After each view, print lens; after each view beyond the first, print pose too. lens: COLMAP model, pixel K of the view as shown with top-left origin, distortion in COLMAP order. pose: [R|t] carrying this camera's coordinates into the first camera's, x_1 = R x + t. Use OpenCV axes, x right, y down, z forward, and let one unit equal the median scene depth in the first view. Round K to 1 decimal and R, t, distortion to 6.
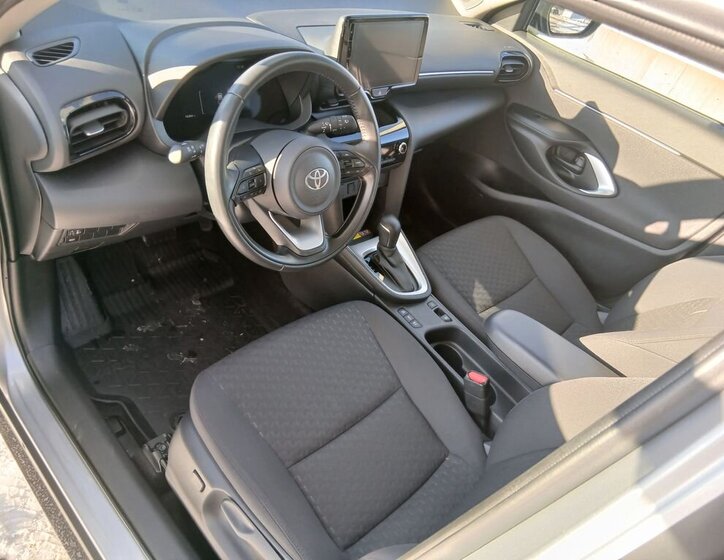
lens RADIAL K [[562.6, 0, 365.8], [0, 562.6, 278.8], [0, 0, 1]] dist [0.086406, -0.142387]
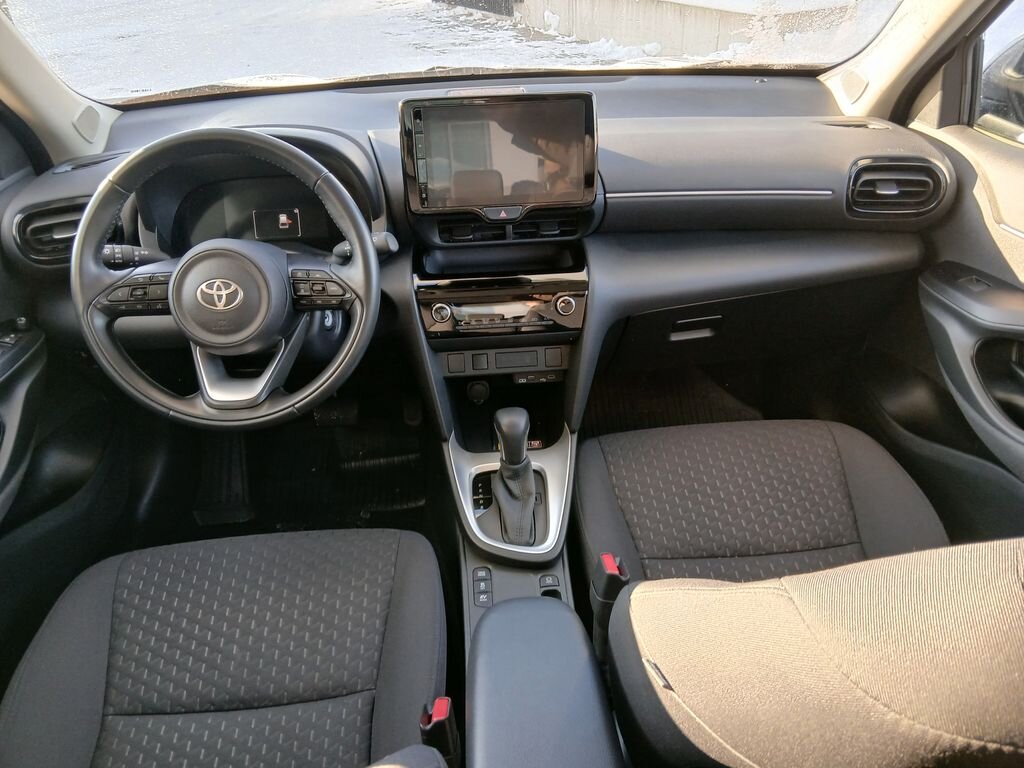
lens RADIAL K [[777.0, 0, 516.8], [0, 777.0, 372.9], [0, 0, 1]] dist [0.092991, -0.151158]
pose [[0.725687, 0.062513, -0.685179, 0.610191], [-0.252246, 0.950695, -0.180421, -0.000201], [0.640118, 0.303763, 0.705675, 0.408492]]
